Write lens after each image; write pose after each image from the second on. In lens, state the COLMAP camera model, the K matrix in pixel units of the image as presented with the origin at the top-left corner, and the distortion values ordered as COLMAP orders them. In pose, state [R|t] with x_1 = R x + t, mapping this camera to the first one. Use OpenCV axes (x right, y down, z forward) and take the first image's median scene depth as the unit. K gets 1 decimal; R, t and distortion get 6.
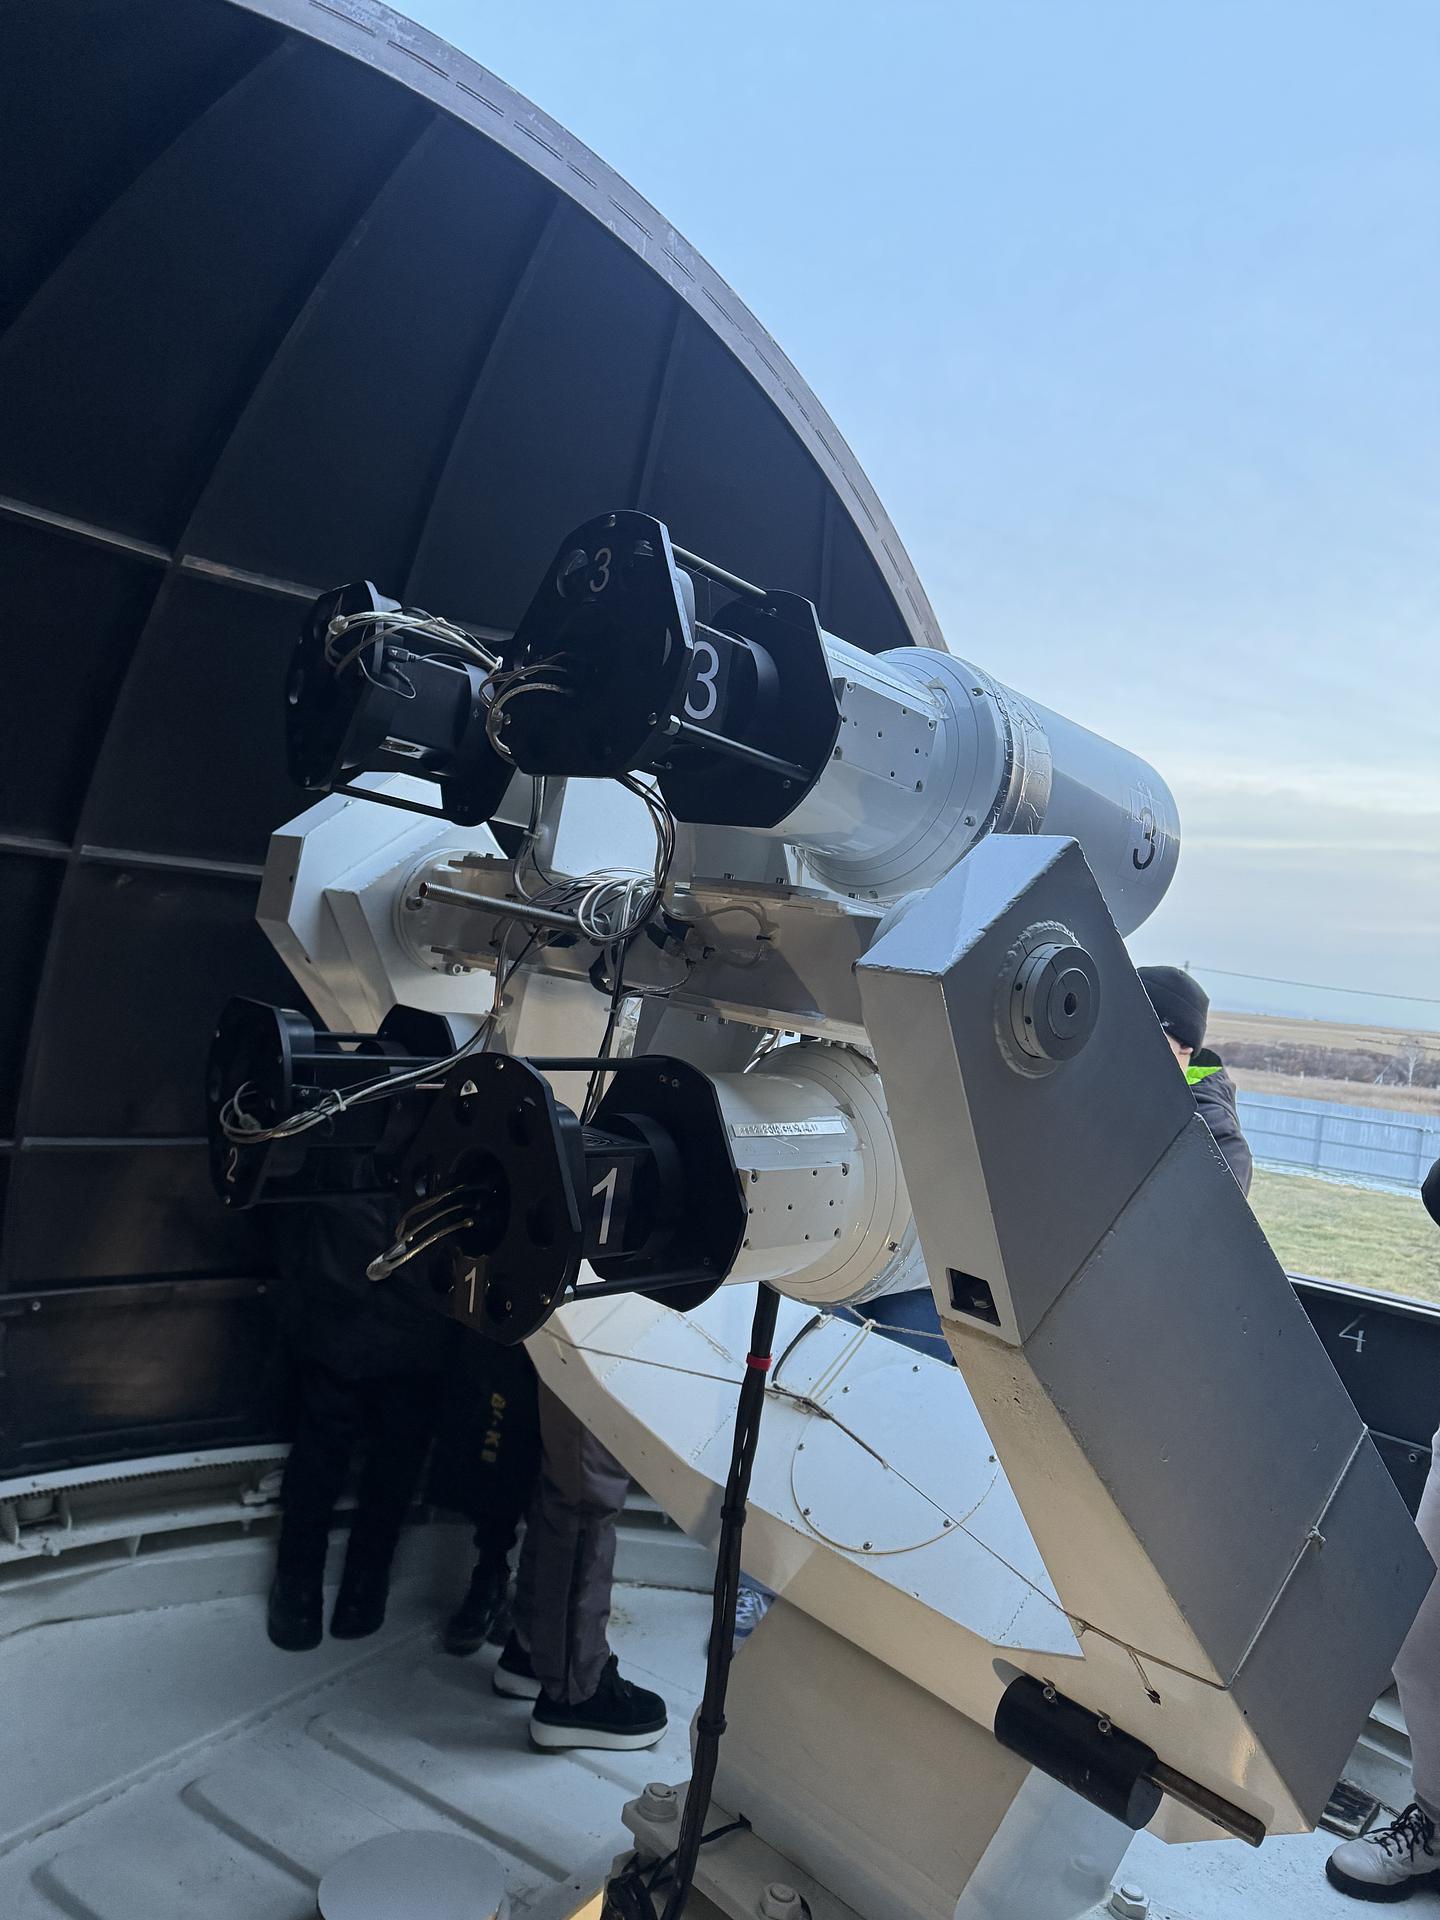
lens RADIAL K [[1351.9, 0, 720.0], [0, 1351.9, 960.0], [0, 0, 1]] dist [0.040167, -0.000844]
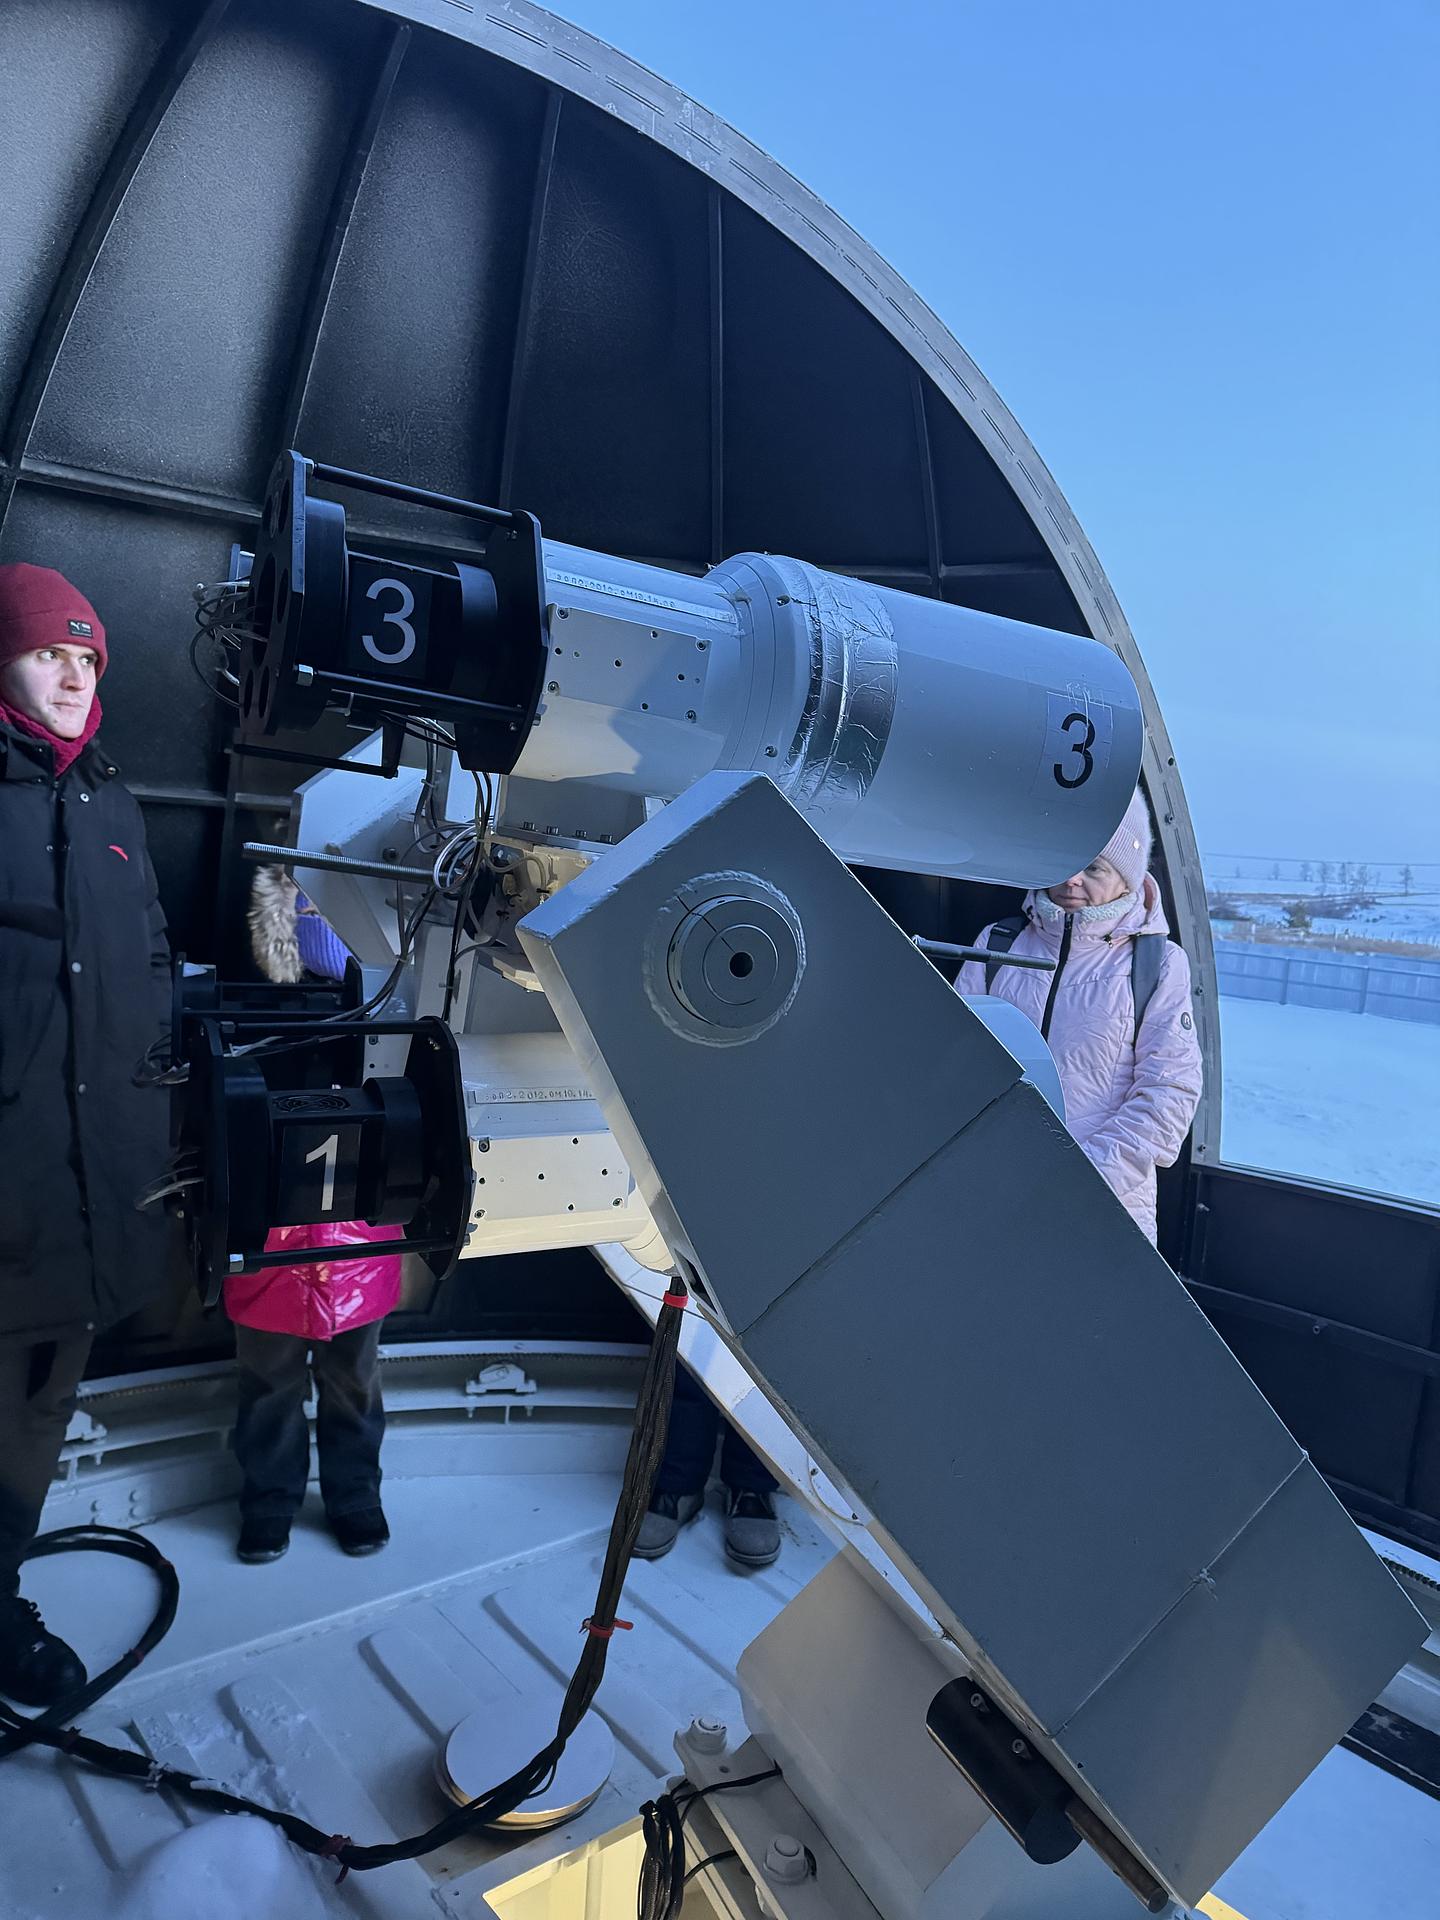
lens RADIAL K [[1348.6, 0, 715.9], [0, 1348.6, 951.8], [0, 0, 1]] dist [0.049820, 0.001133]
pose [[0.957219, -0.009710, -0.289201, 0.341104], [0.028129, 0.997826, 0.059602, -0.020528], [0.287993, -0.065187, 0.955411, 0.113110]]
